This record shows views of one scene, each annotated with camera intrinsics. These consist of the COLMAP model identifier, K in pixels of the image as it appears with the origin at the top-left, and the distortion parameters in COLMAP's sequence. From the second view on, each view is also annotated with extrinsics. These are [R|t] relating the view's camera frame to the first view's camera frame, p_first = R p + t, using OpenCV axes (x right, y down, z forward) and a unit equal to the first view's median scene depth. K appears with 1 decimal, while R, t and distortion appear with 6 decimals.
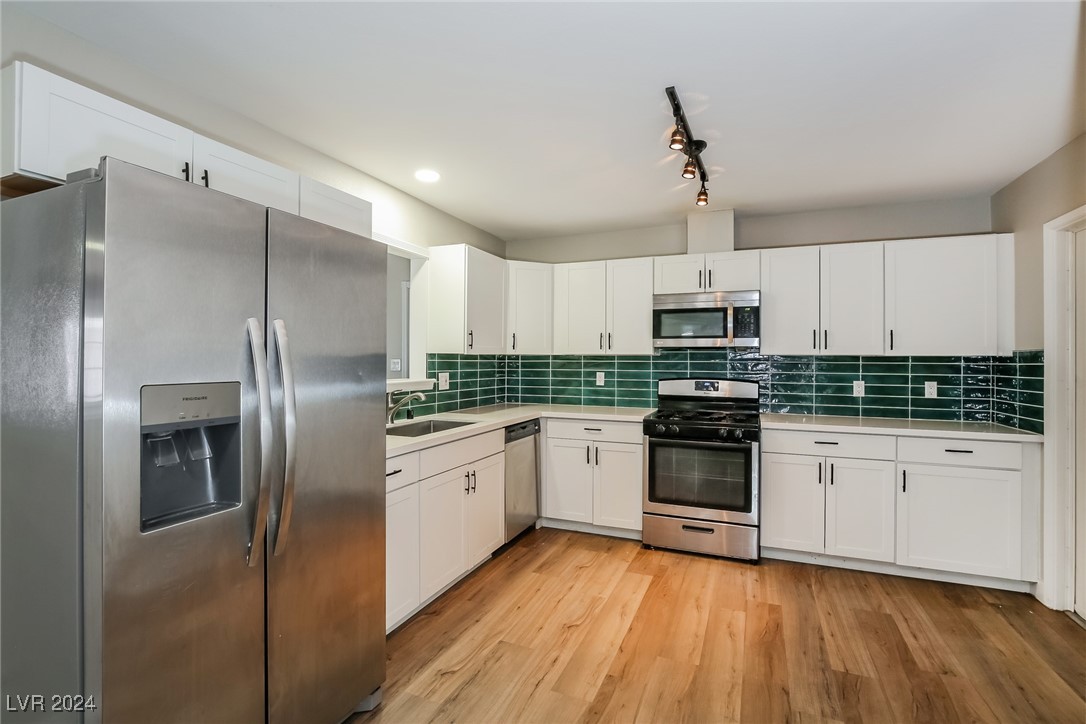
lens RADIAL K [[505.7, 0, 548.3], [0, 505.7, 358.2], [0, 0, 1]] dist [-0.000497, -0.001232]
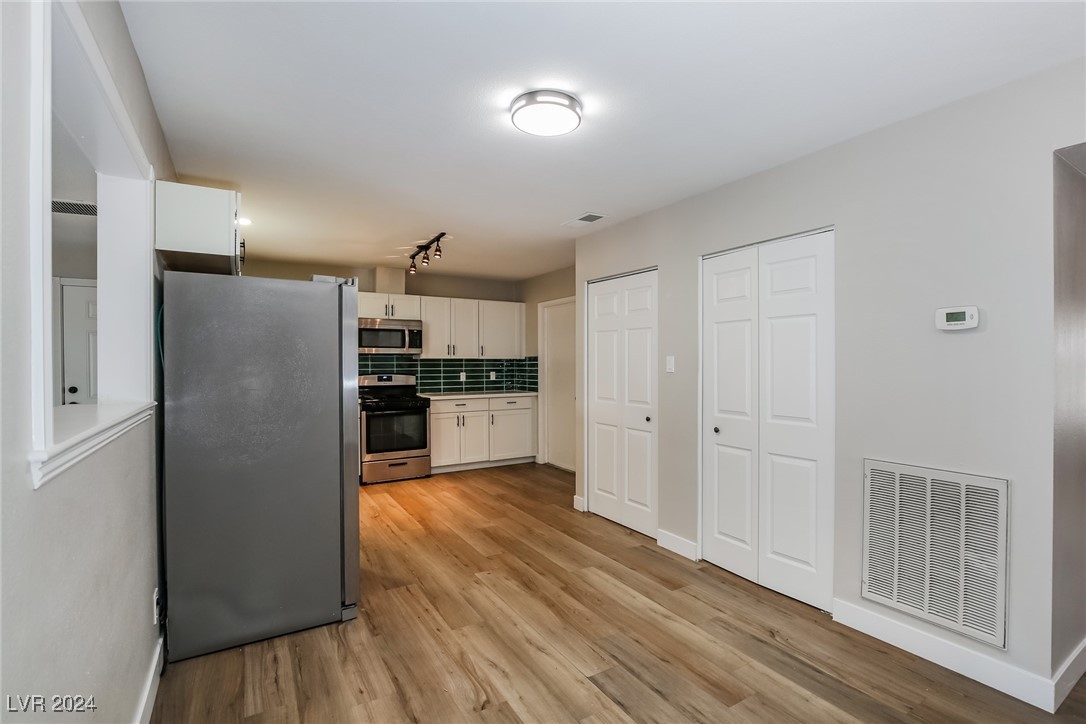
lens RADIAL K [[505.7, 0, 545.4], [0, 505.7, 363.1], [0, 0, 1]] dist [-0.000497, -0.001232]
pose [[0.602441, -0.010239, 0.798098, -0.725876], [0.004185, 0.999944, 0.009669, -0.006053], [-0.798152, -0.002486, 0.602450, -0.373291]]
